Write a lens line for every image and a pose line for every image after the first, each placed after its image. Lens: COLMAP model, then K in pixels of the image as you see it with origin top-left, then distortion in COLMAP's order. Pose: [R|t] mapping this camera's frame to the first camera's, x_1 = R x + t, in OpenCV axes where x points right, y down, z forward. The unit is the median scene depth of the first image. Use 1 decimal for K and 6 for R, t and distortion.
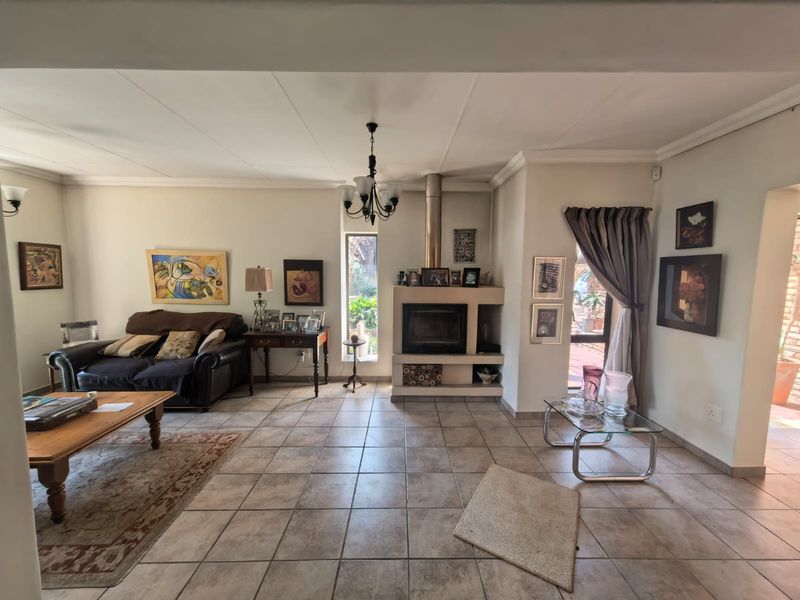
lens RADIAL K [[317.7, 0, 402.6], [0, 317.7, 302.2], [0, 0, 1]] dist [0.001582, 0.001557]
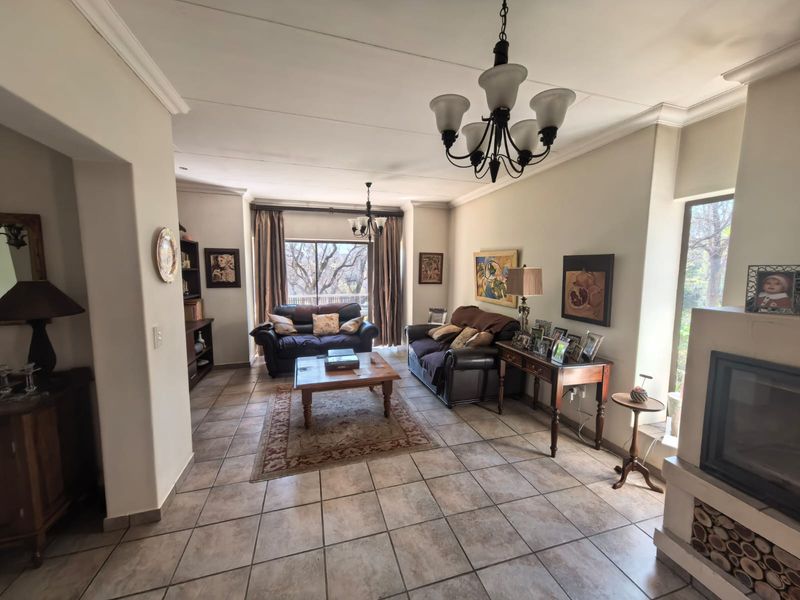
lens RADIAL K [[317.7, 0, 404.6], [0, 317.7, 301.3], [0, 0, 1]] dist [0.001582, 0.001557]
pose [[0.285356, 0.088809, -0.954298, 0.237234], [-0.098055, 0.993178, 0.063106, -0.040183], [0.953392, 0.075566, 0.292118, 0.443853]]
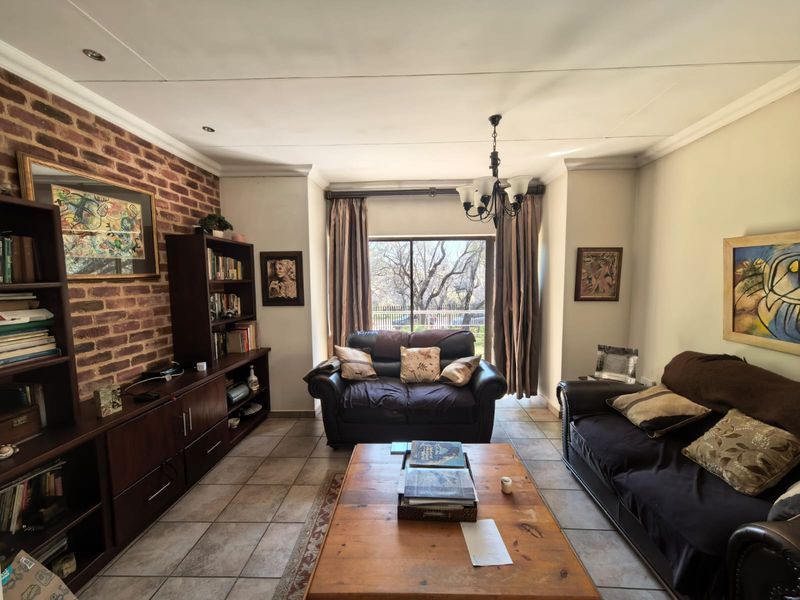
lens RADIAL K [[317.7, 0, 406.5], [0, 317.7, 303.8], [0, 0, 1]] dist [0.001582, 0.001557]
pose [[-0.045286, 0.075771, -0.996096, -0.242129], [-0.090074, 0.992748, 0.079611, -0.052738], [0.994905, 0.093328, -0.038133, 0.503471]]
